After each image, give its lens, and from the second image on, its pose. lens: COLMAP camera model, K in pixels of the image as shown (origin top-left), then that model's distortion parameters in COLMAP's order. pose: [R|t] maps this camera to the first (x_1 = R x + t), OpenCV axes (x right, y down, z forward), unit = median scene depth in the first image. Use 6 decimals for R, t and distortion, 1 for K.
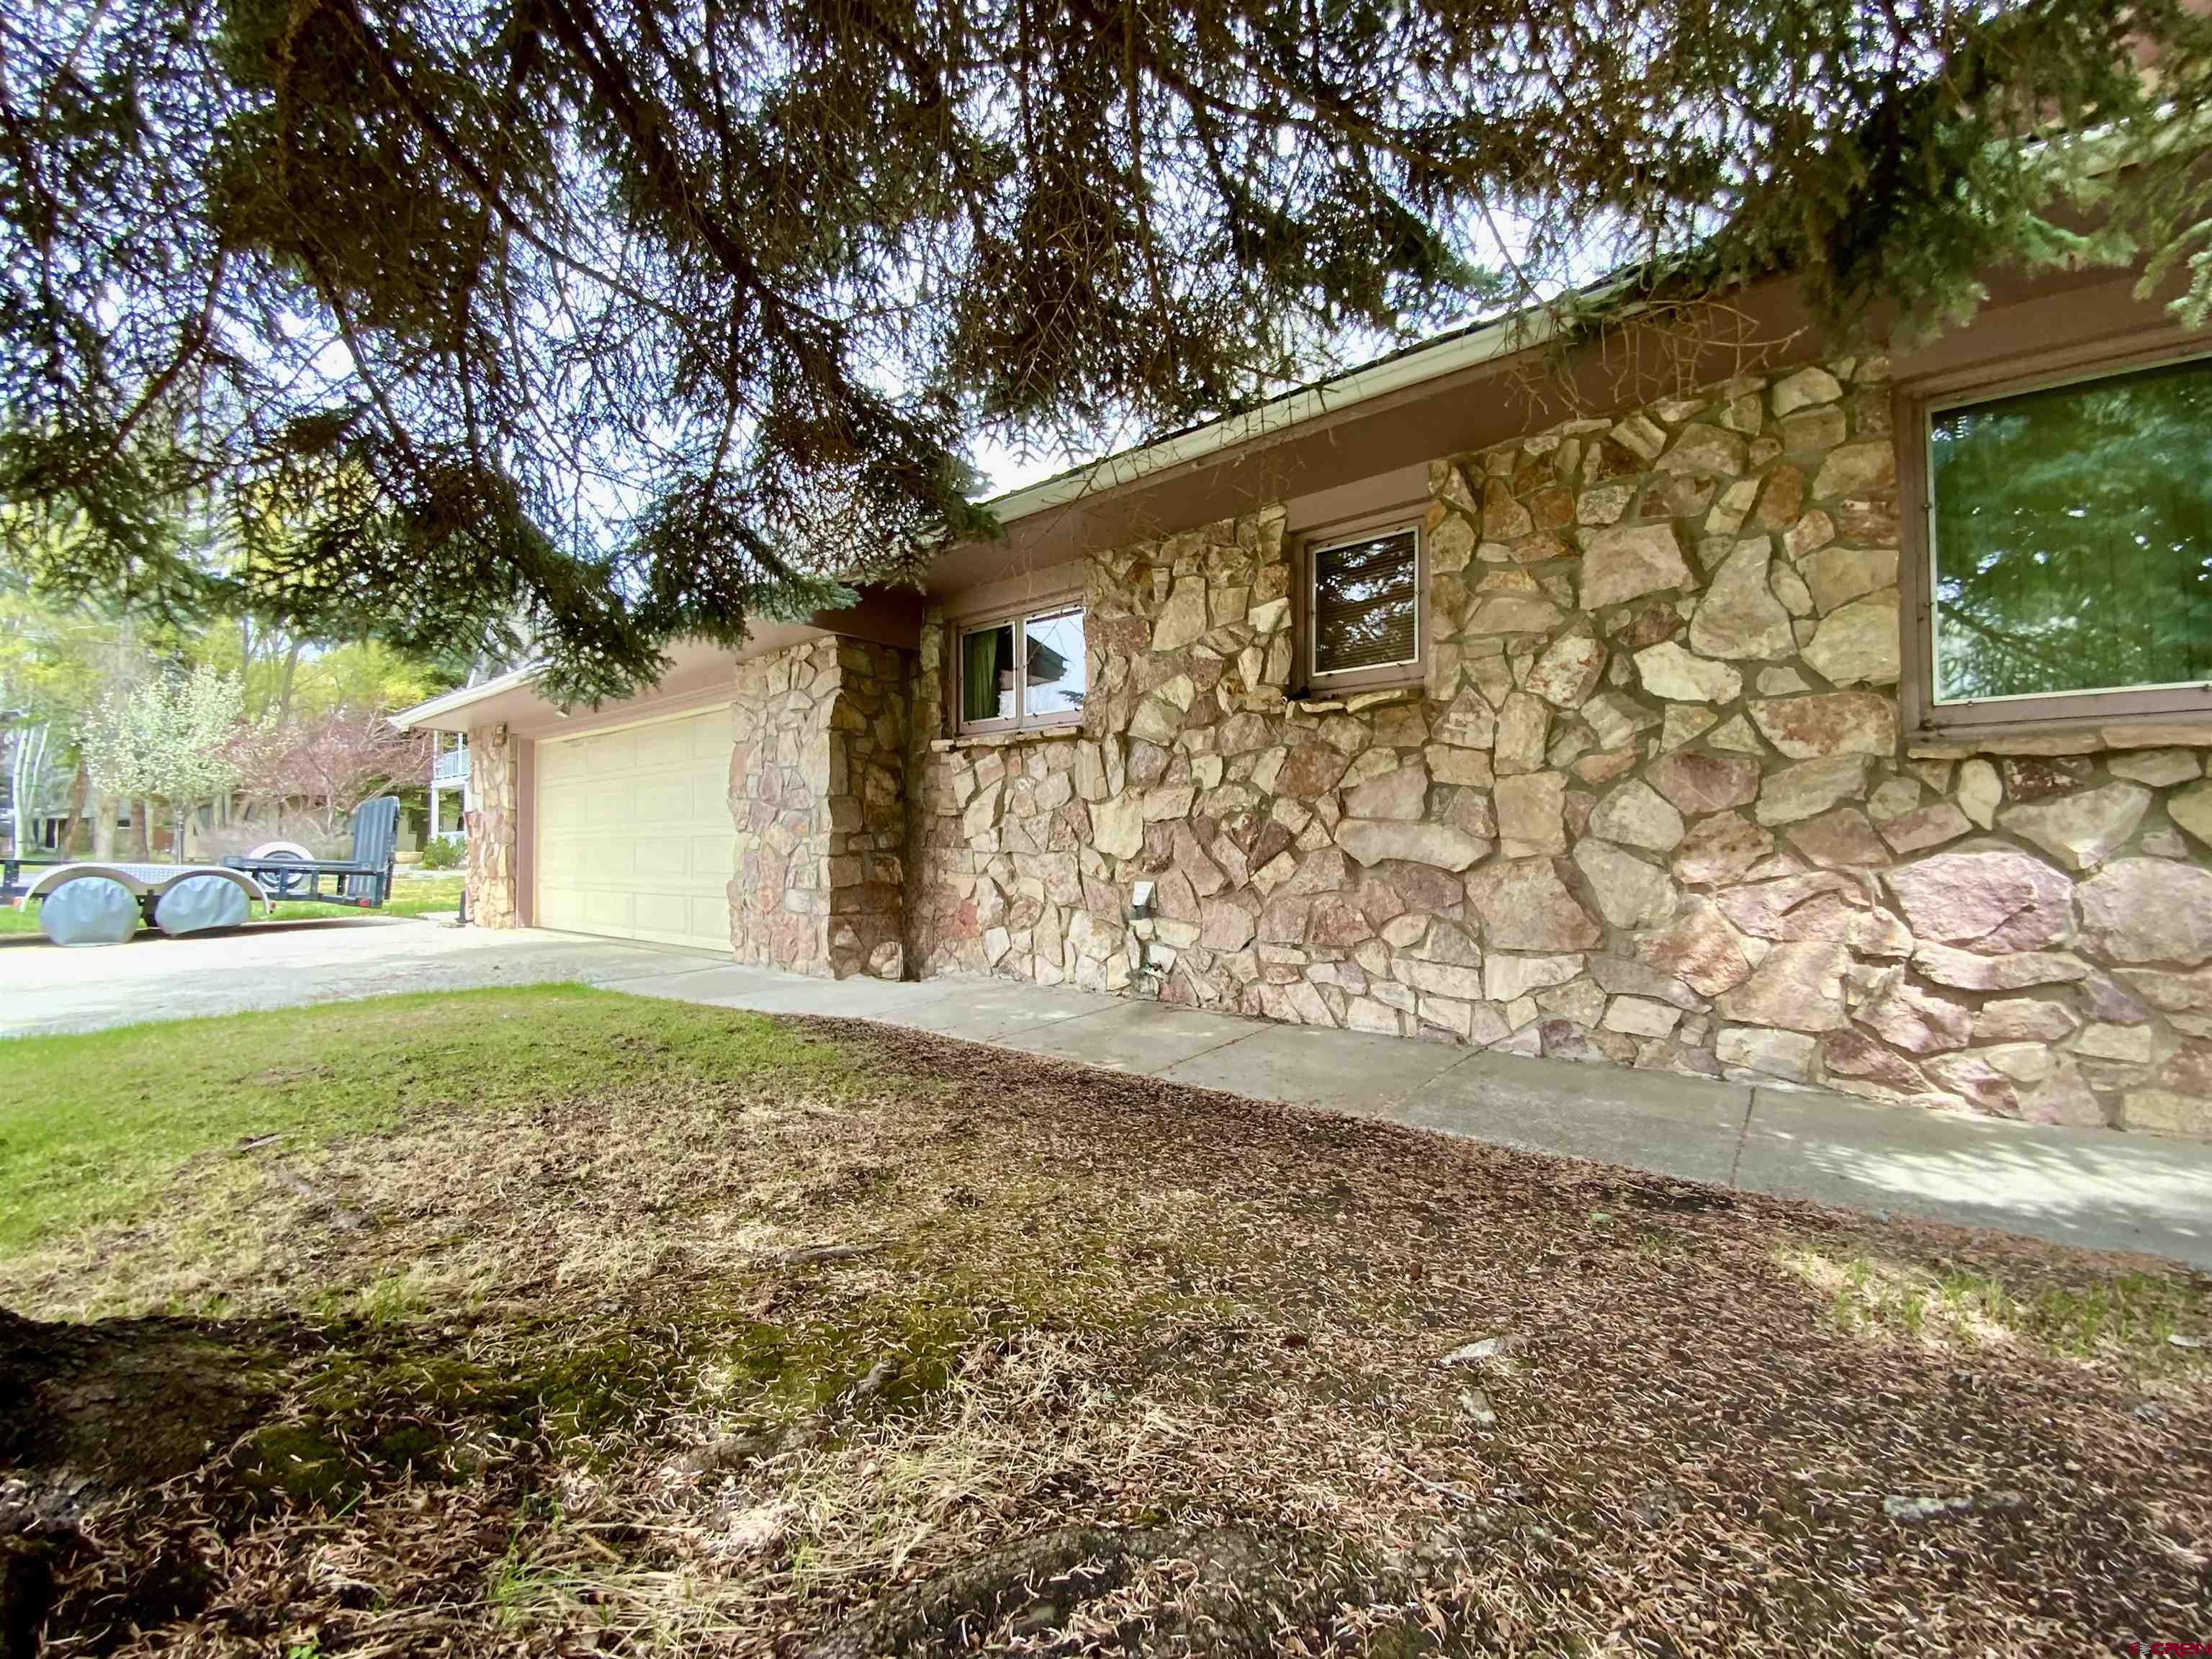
lens RADIAL K [[889.8, 0, 1106.1], [0, 889.8, 836.4], [0, 0, 1]] dist [0.026387, -0.022906]
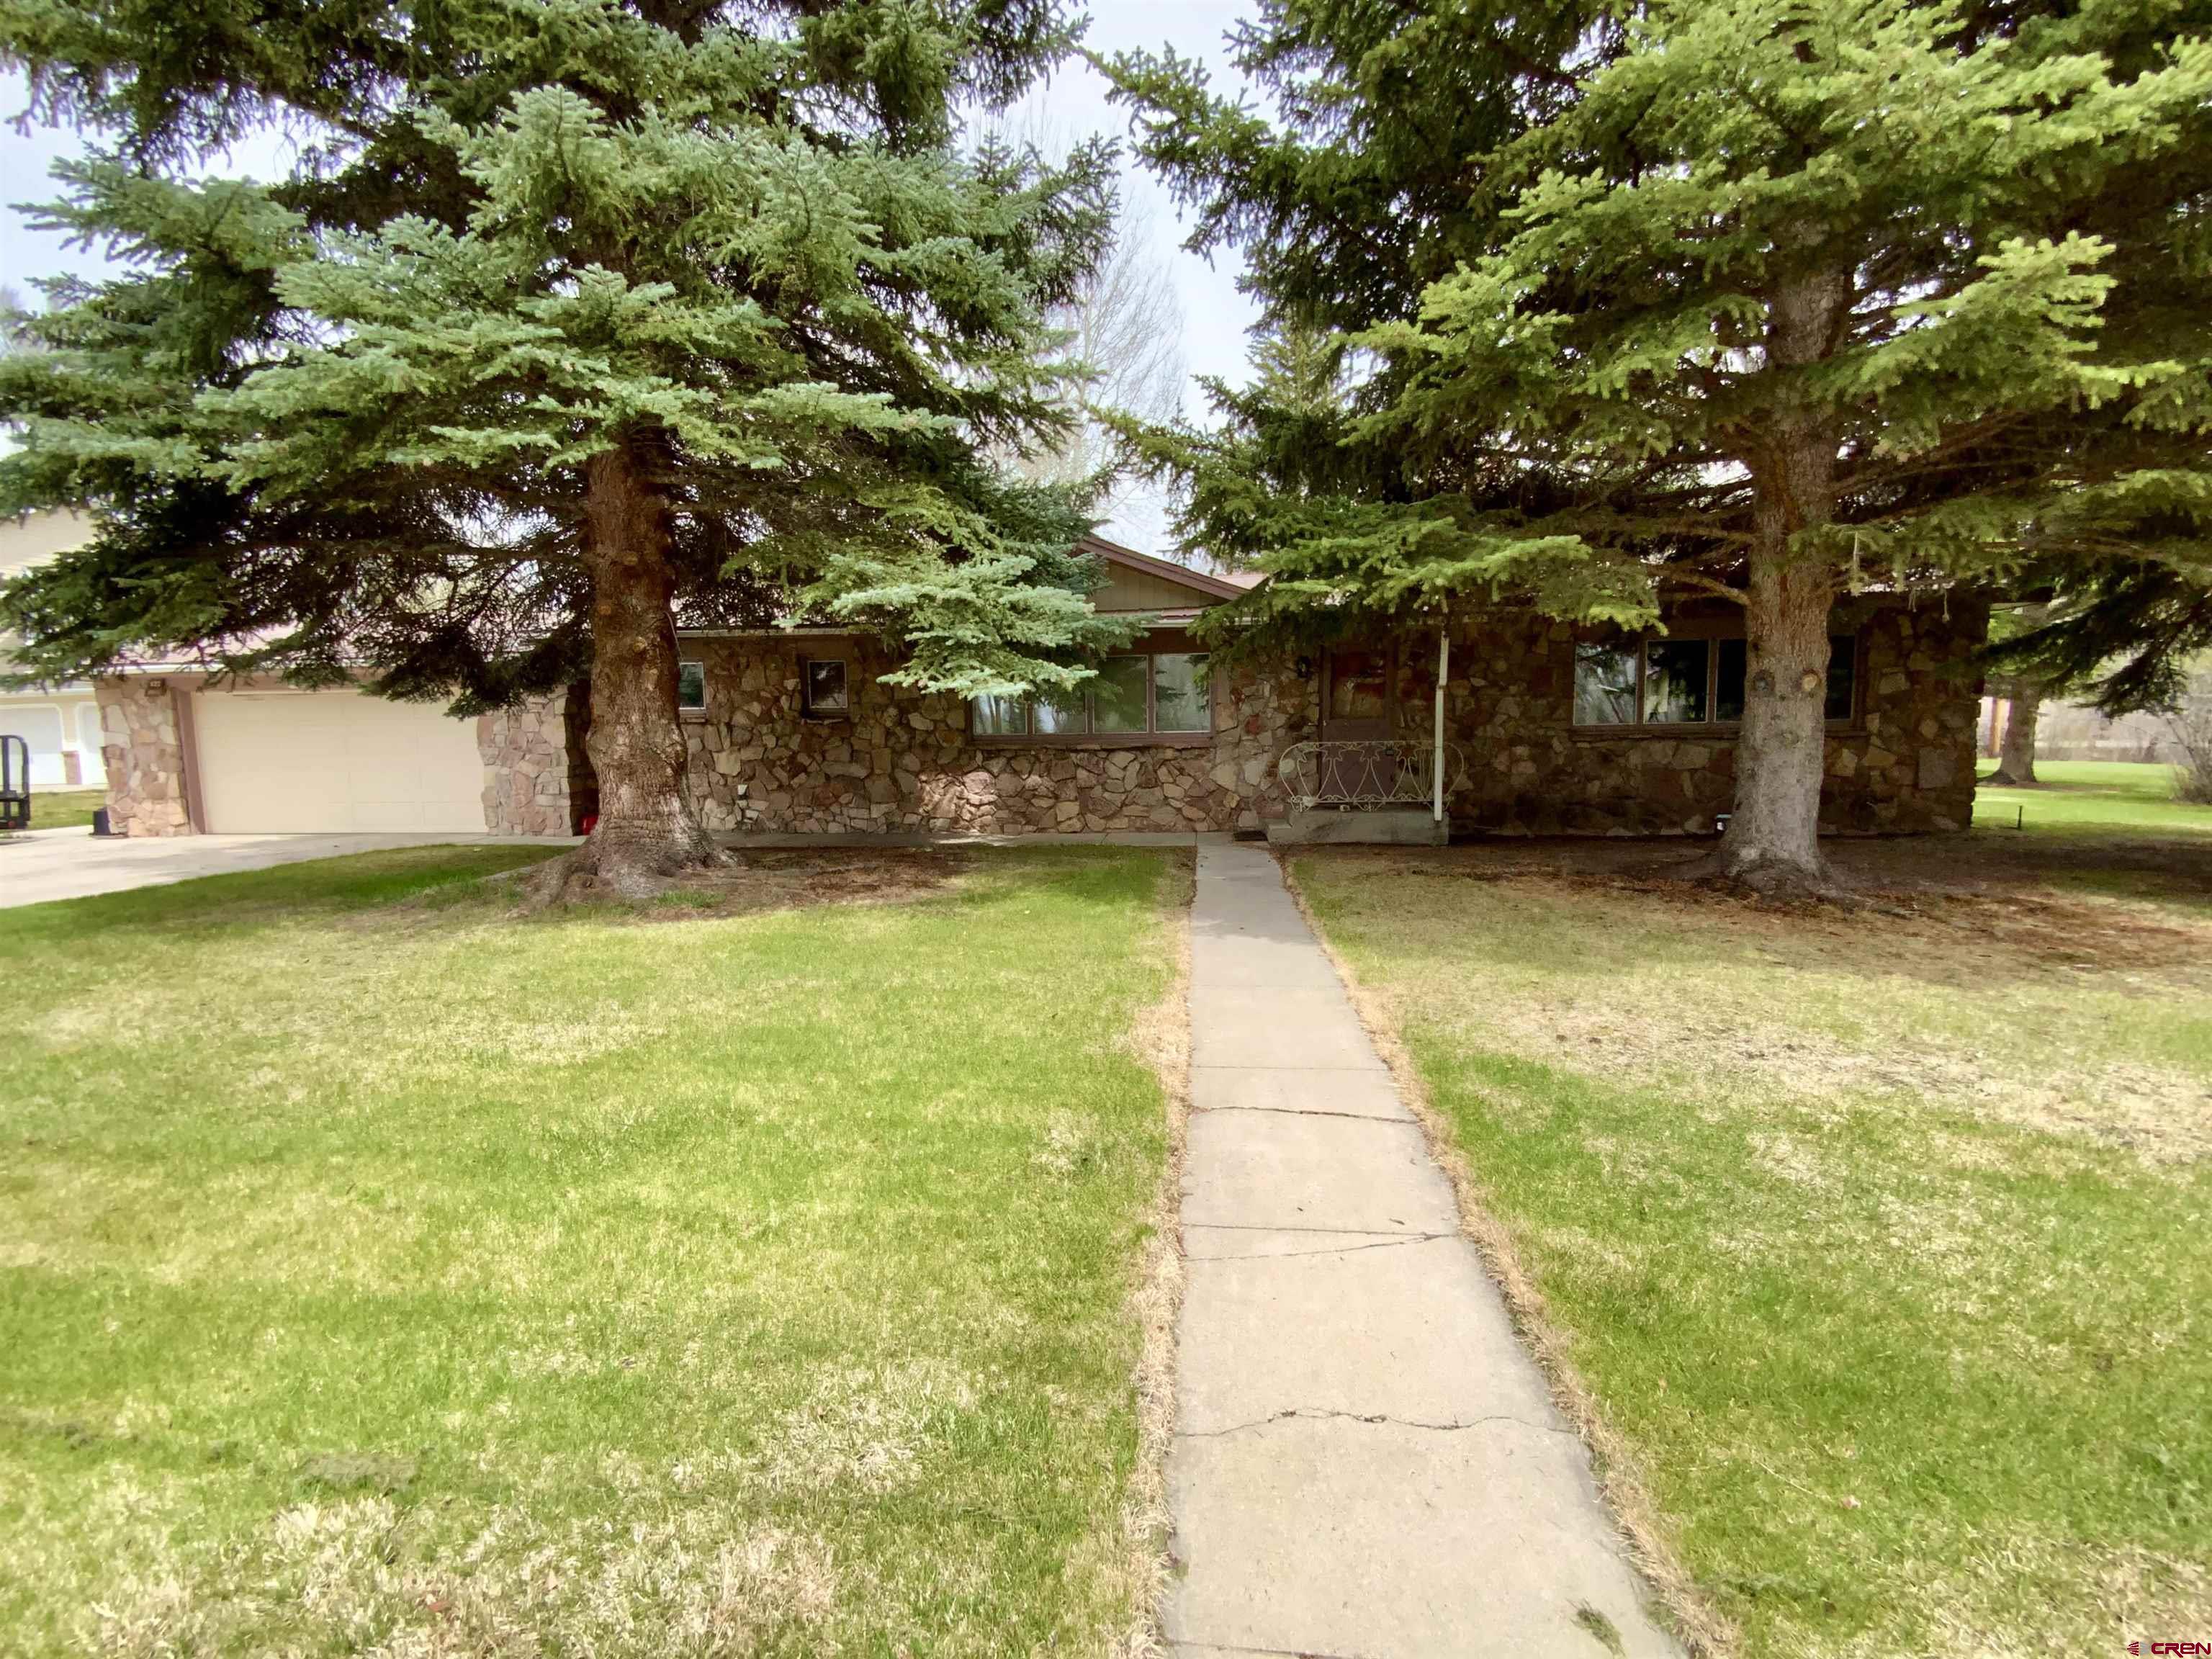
lens RADIAL K [[894.9, 0, 1109.1], [0, 894.9, 834.7], [0, 0, 1]] dist [0.008712, -0.011862]
pose [[0.831537, -0.065041, 0.551648, -0.823795], [-0.001259, 0.992898, 0.118963, -0.182940], [-0.555468, -0.099617, 0.825550, -2.738667]]
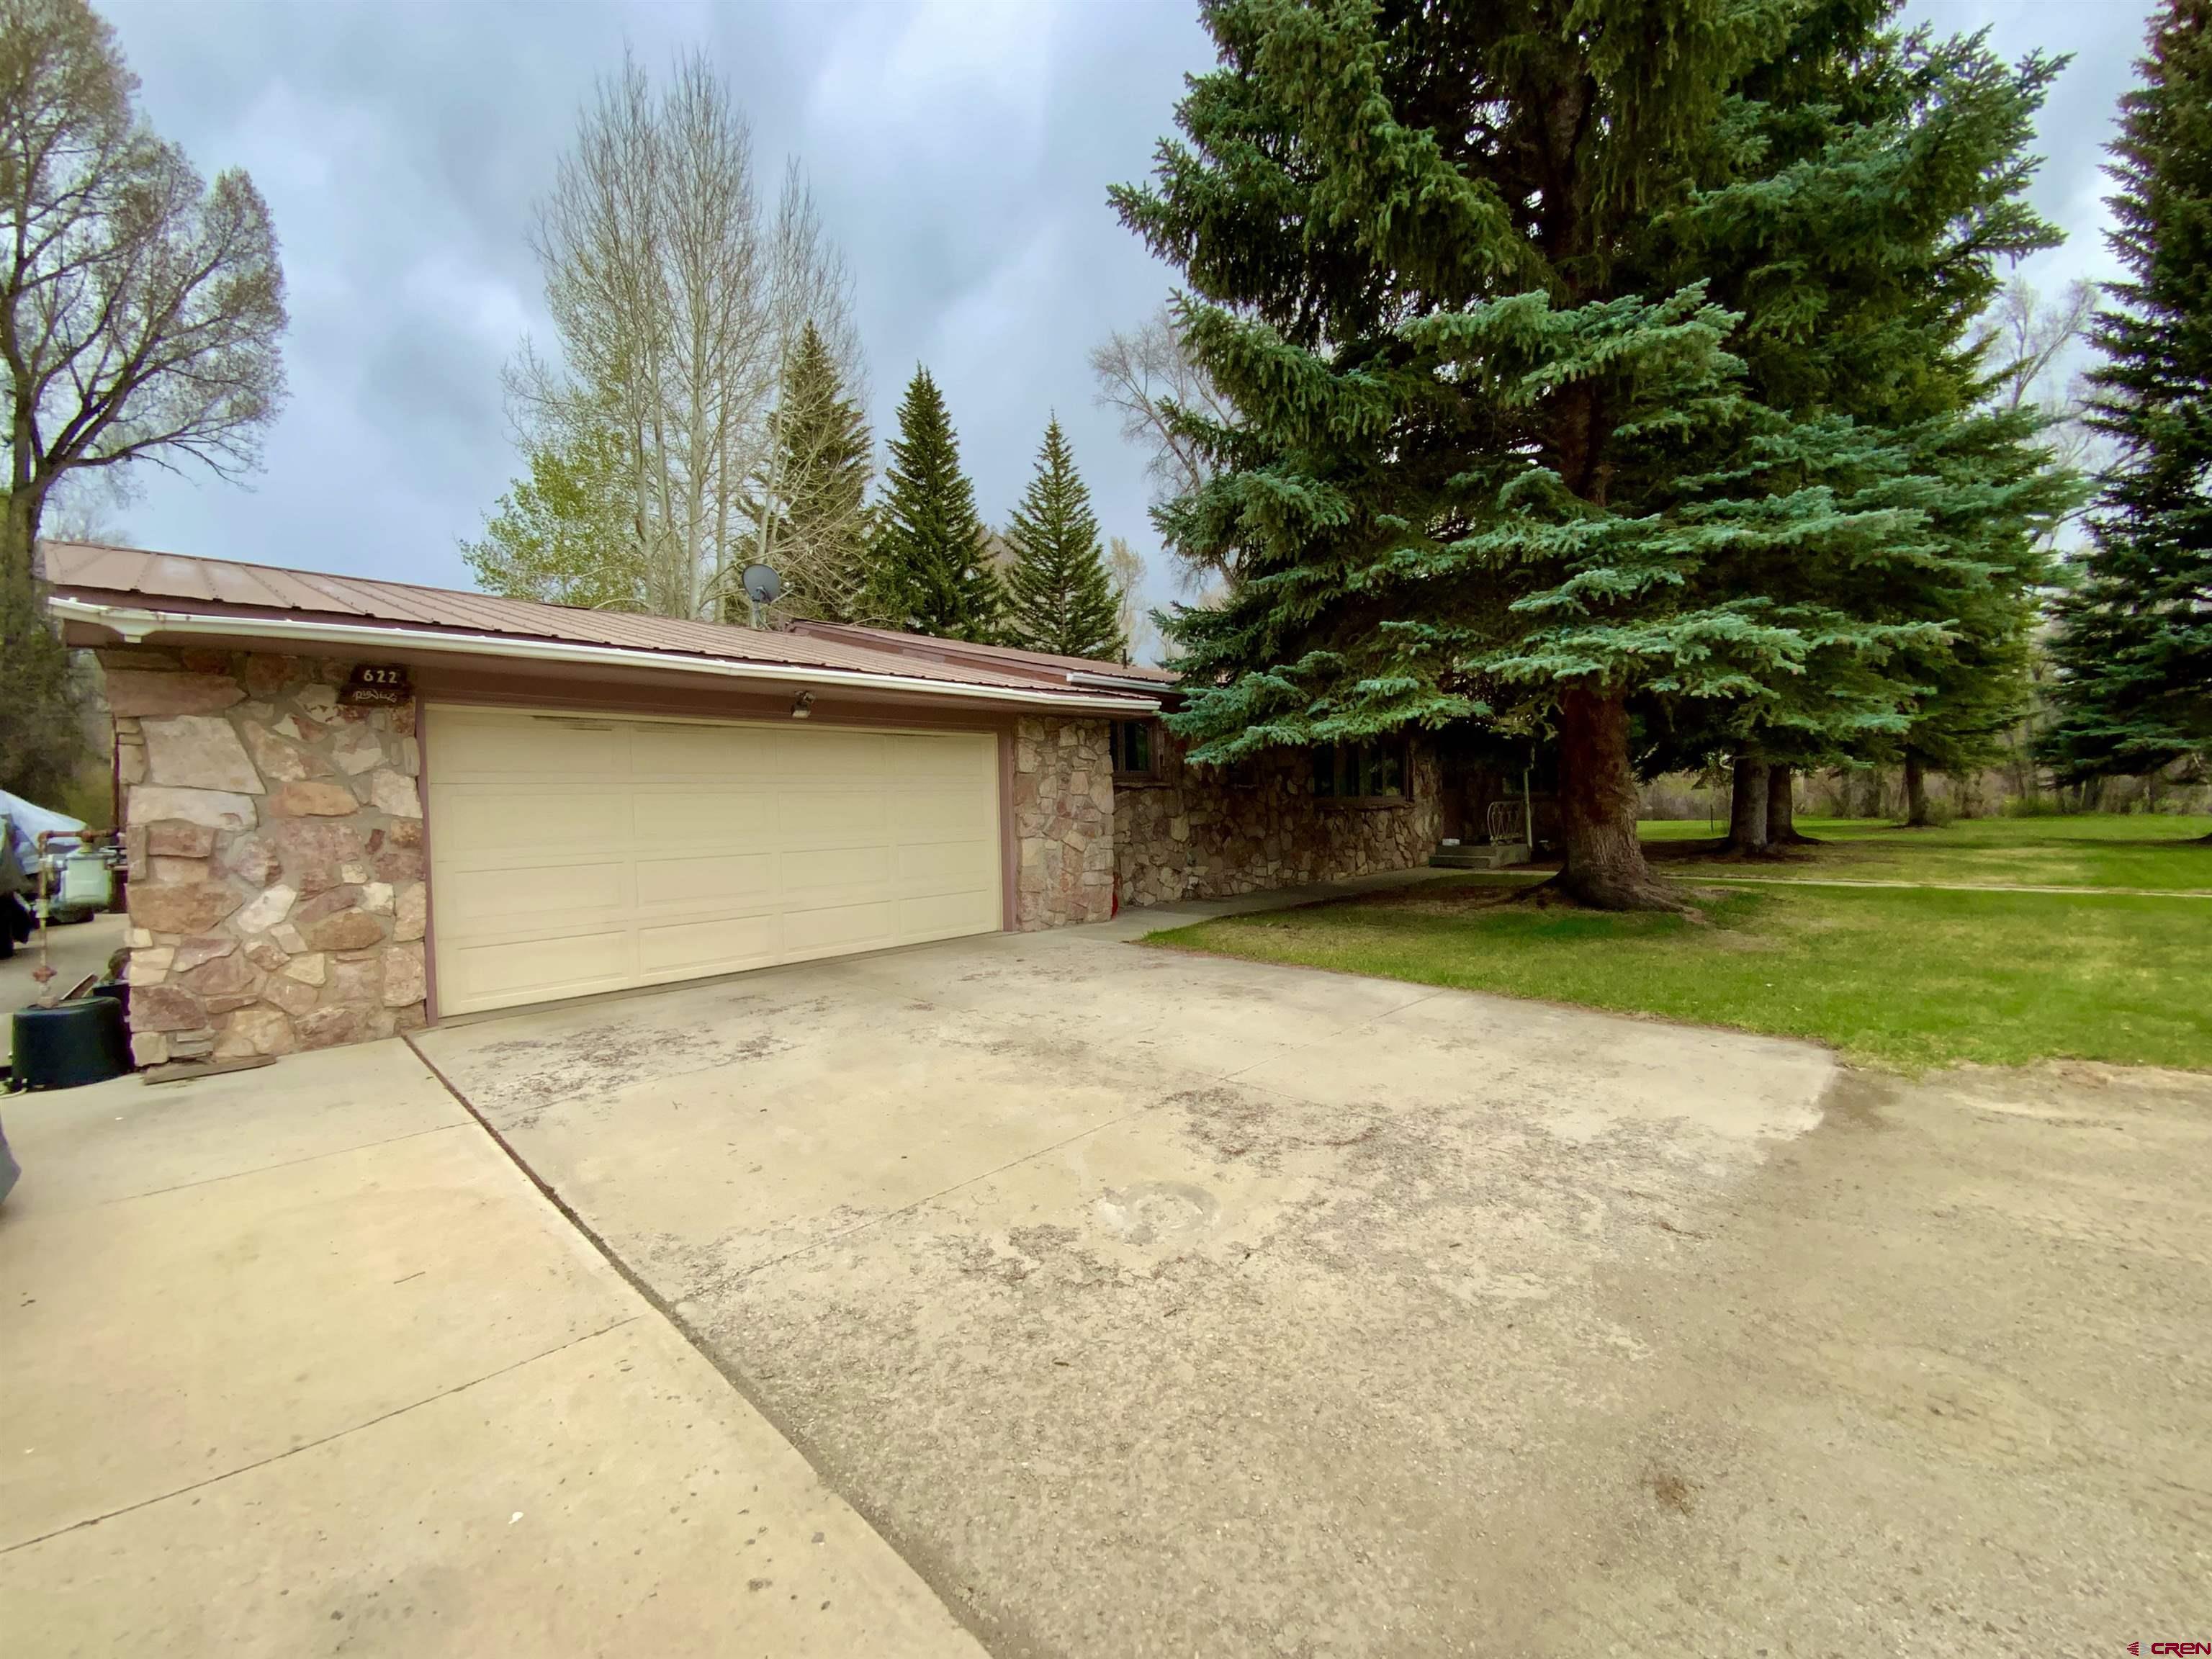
lens RADIAL K [[889.8, 0, 1106.1], [0, 889.8, 836.4], [0, 0, 1]] dist [0.026387, -0.022906]
pose [[0.083549, -0.028681, 0.996091, -3.868697], [0.013054, 0.999531, 0.027685, -0.092796], [-0.996418, 0.010690, 0.083884, 1.694331]]
